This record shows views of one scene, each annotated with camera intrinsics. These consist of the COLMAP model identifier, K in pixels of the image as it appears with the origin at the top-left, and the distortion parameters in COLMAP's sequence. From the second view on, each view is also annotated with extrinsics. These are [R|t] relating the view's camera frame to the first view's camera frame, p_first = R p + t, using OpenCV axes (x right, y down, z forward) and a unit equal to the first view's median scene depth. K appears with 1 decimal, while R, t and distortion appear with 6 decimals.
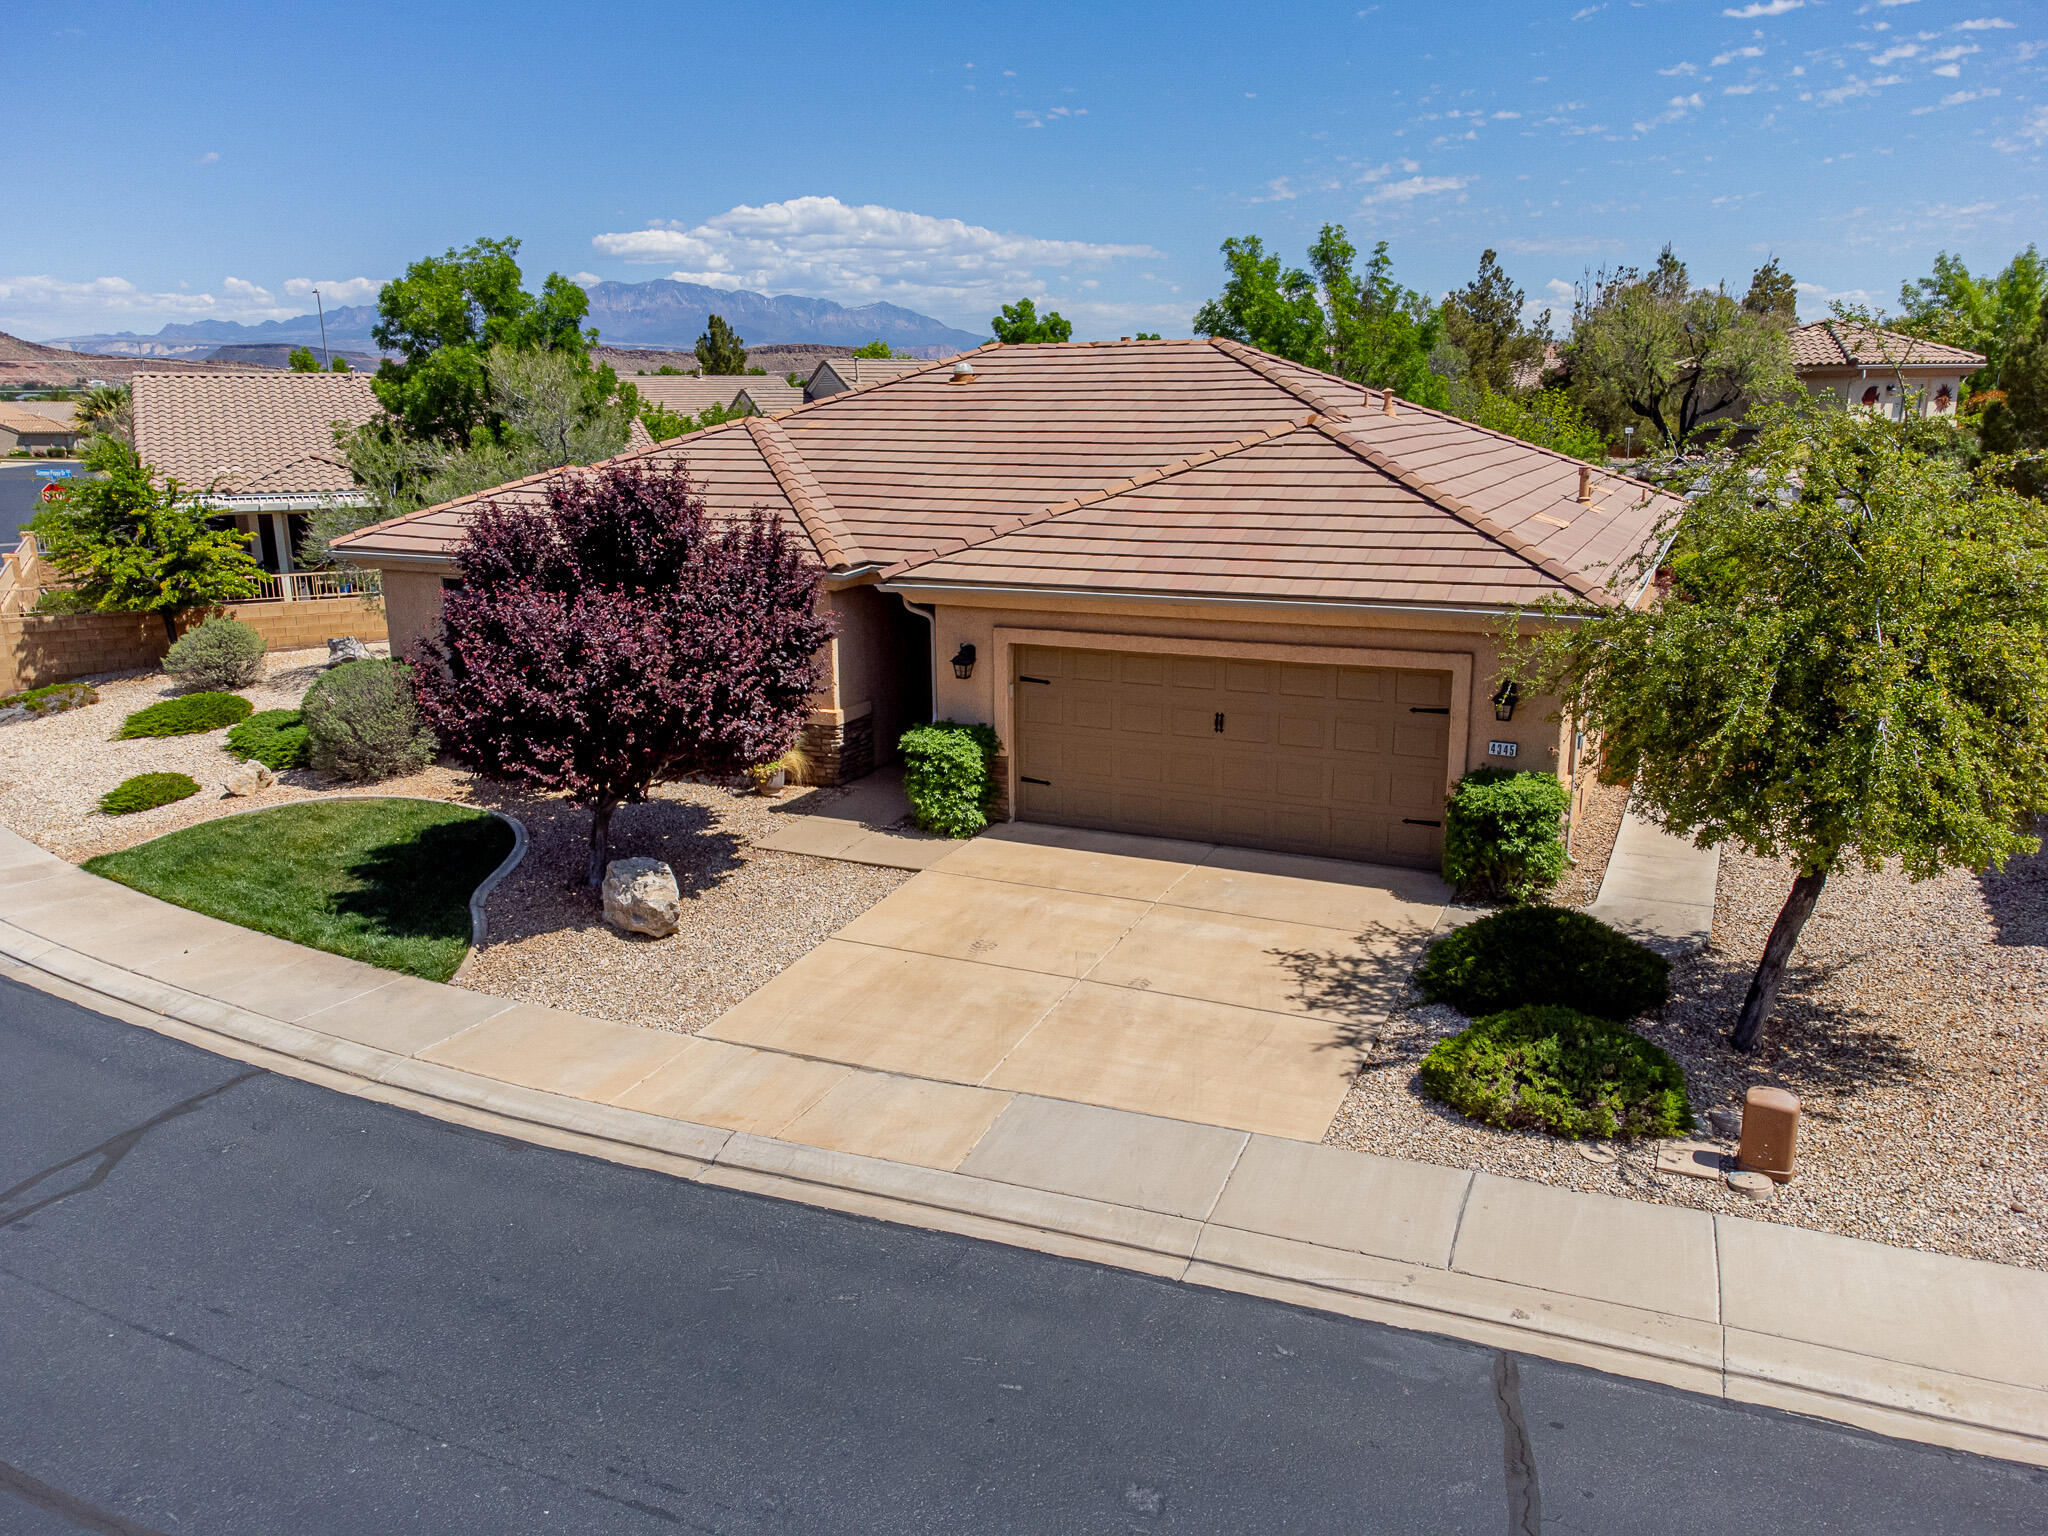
lens RADIAL K [[1520.0, 0, 1039.4], [0, 1520.0, 768.5], [0, 0, 1]] dist [0.024244, -0.000717]
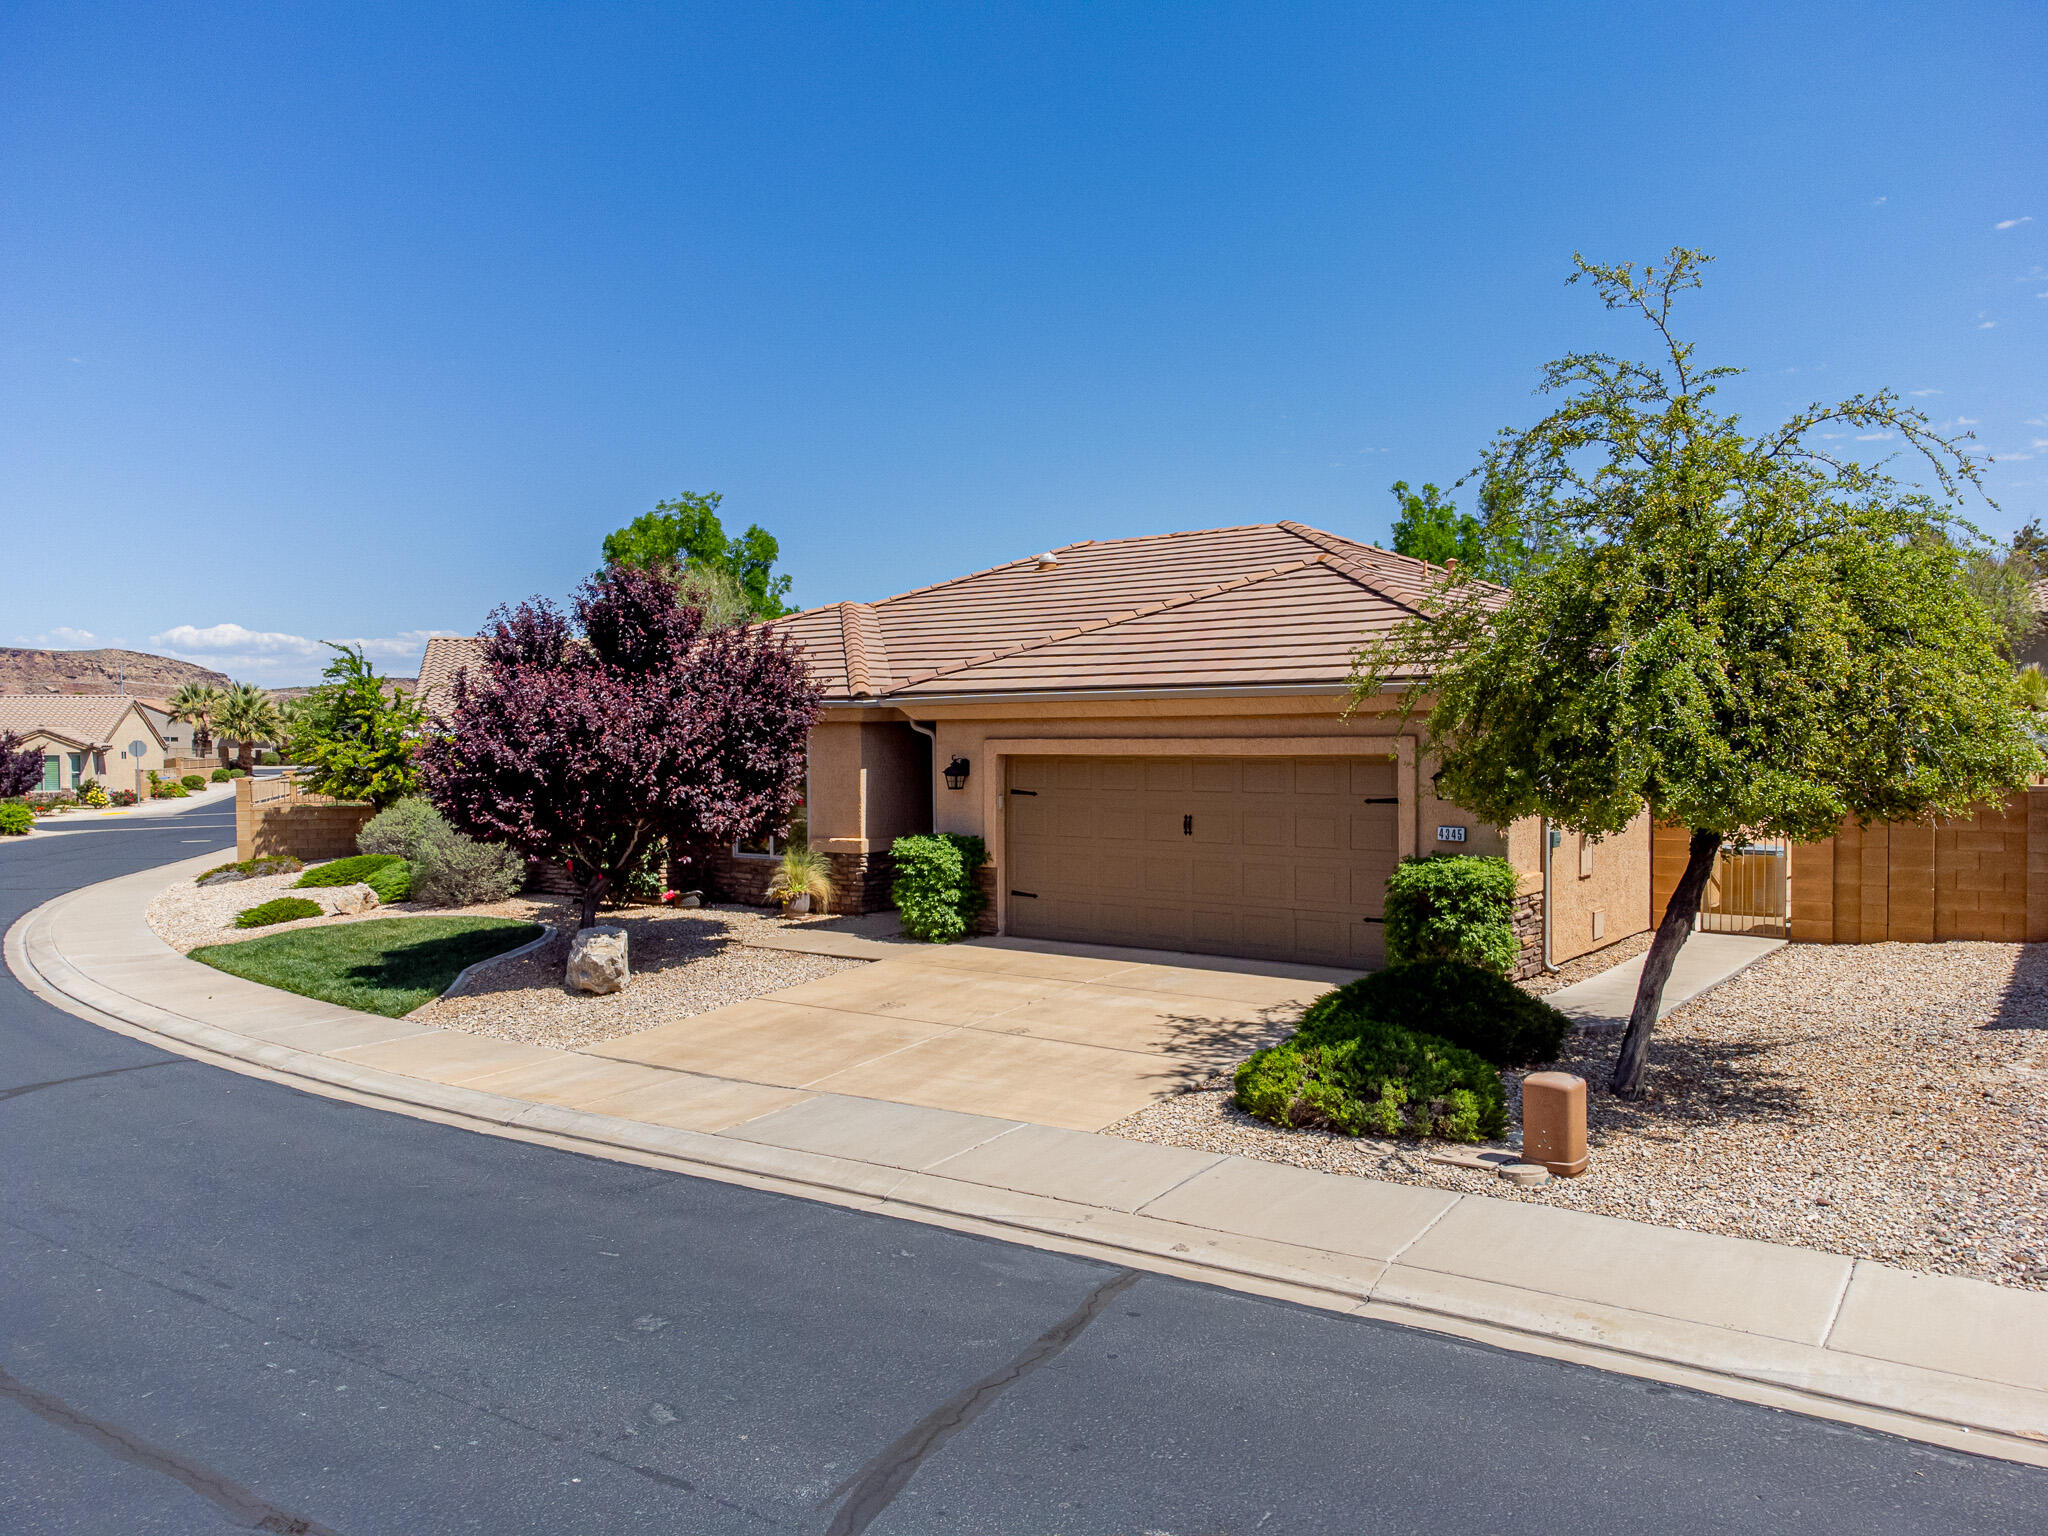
lens RADIAL K [[1520.0, 0, 1039.4], [0, 1520.0, 768.5], [0, 0, 1]] dist [0.024244, -0.000717]
pose [[0.980150, 0.005613, -0.198178, 0.239846], [-0.047884, 0.976708, -0.209160, 0.158932], [0.192388, 0.214497, 0.957590, 0.029108]]
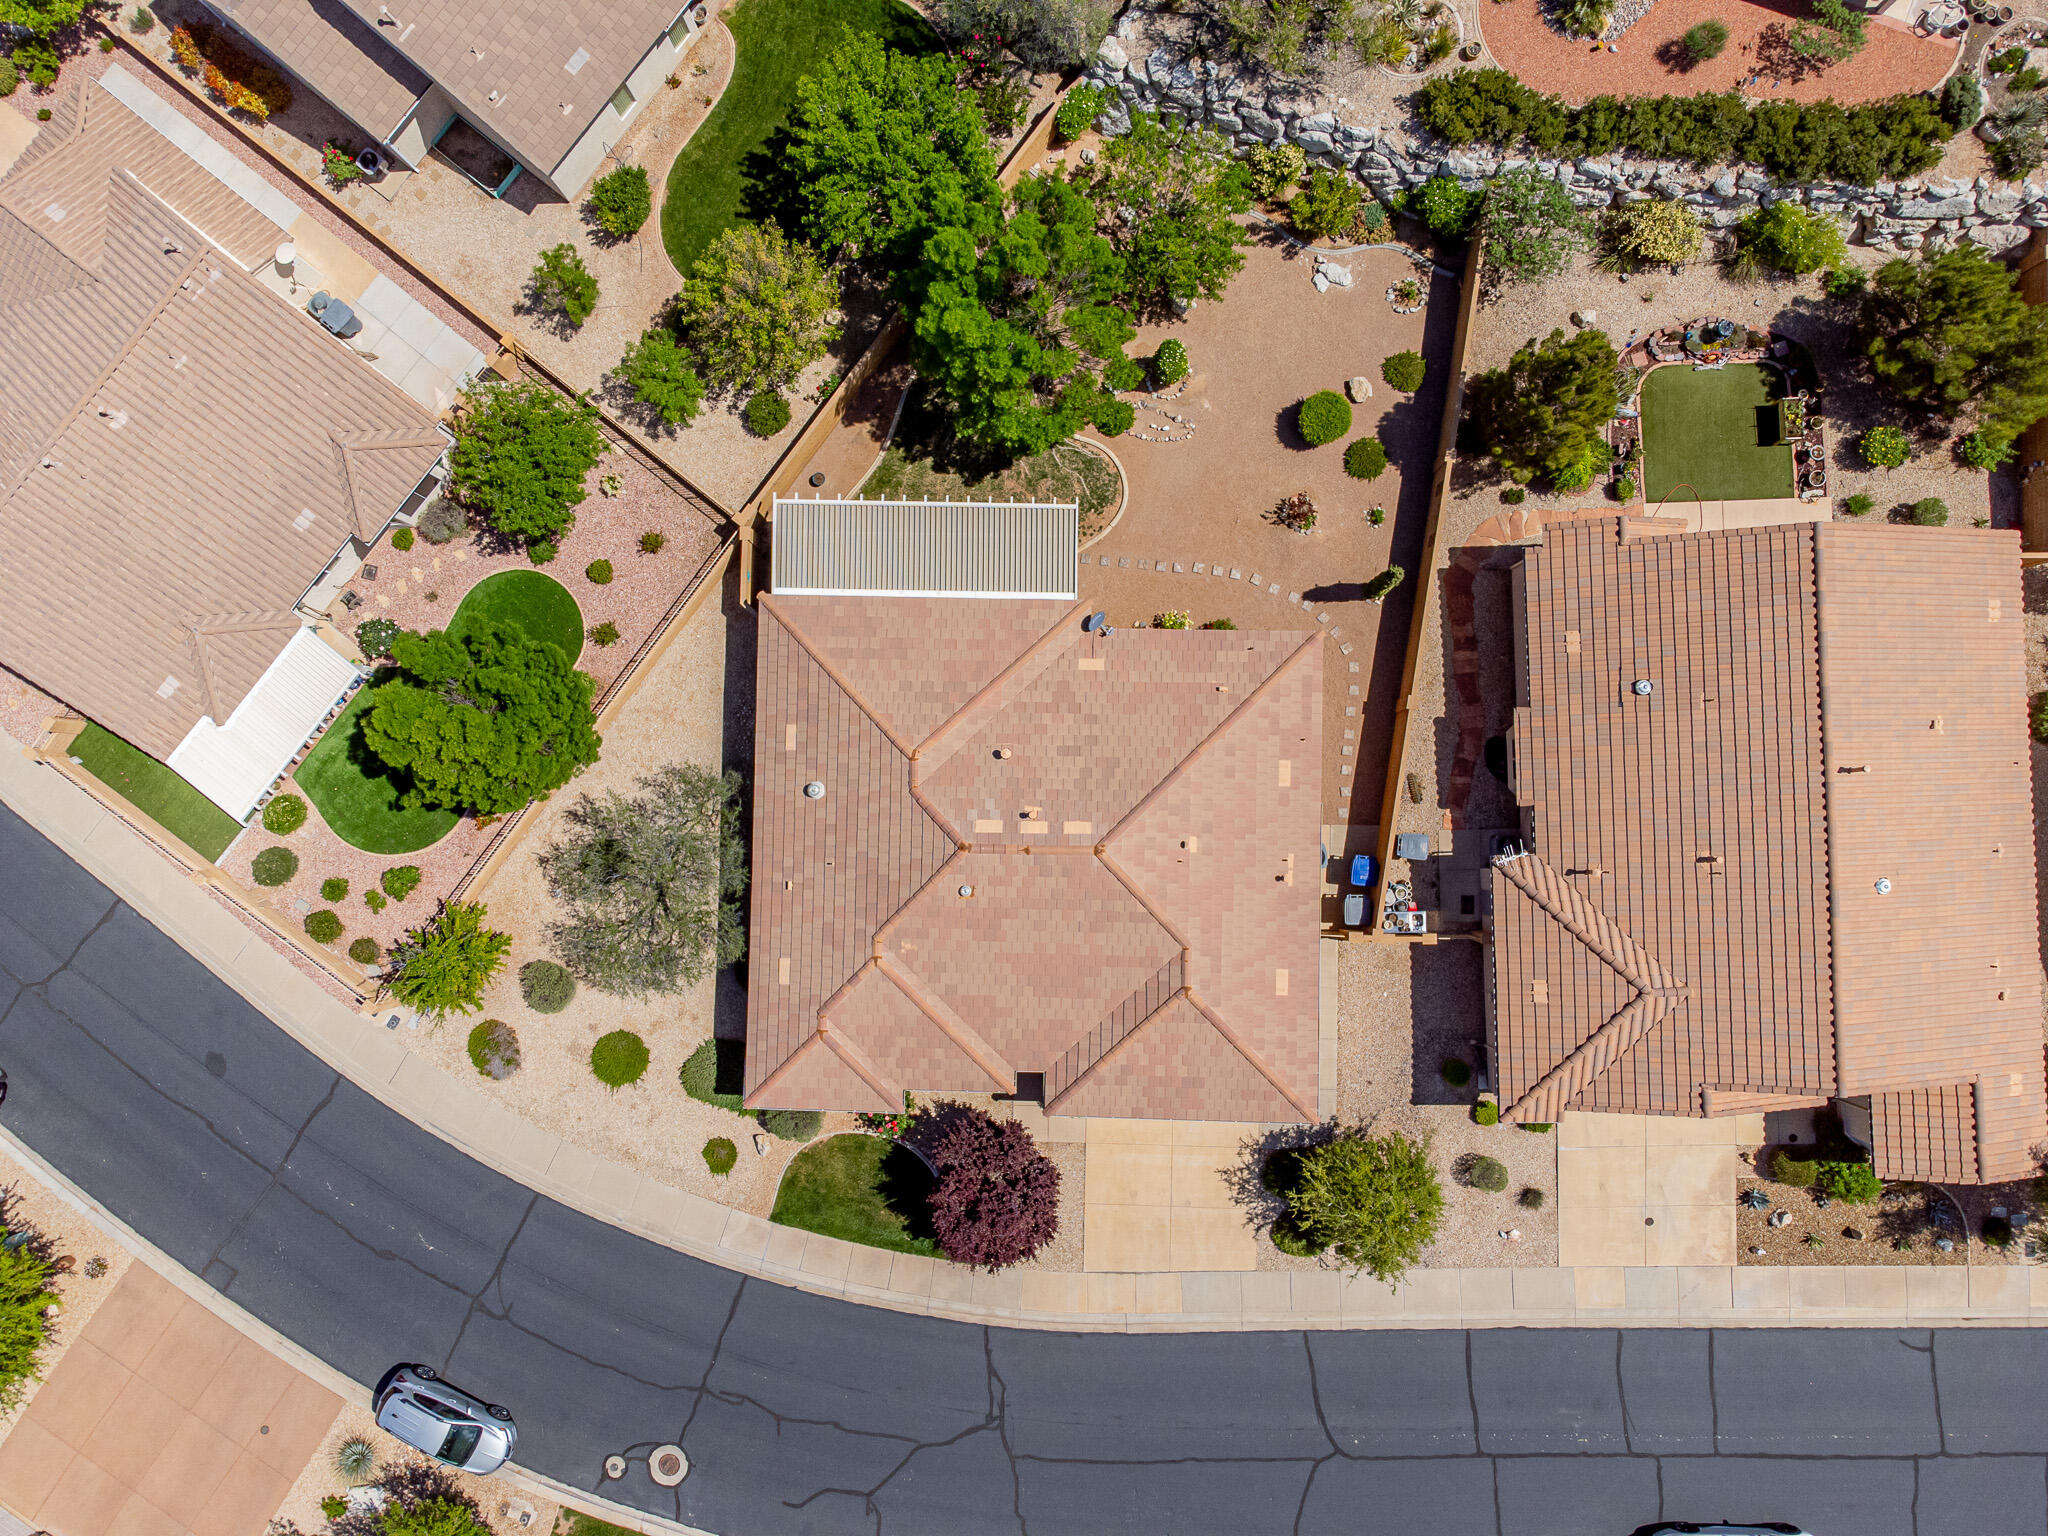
lens RADIAL K [[1520.0, 0, 1039.4], [0, 1520.0, 768.5], [0, 0, 1]] dist [0.024244, -0.000717]
pose [[0.914235, -0.405130, -0.006557, 0.163902], [0.119239, 0.253542, 0.959947, -3.107939], [-0.387241, -0.878400, 0.280105, 0.913094]]
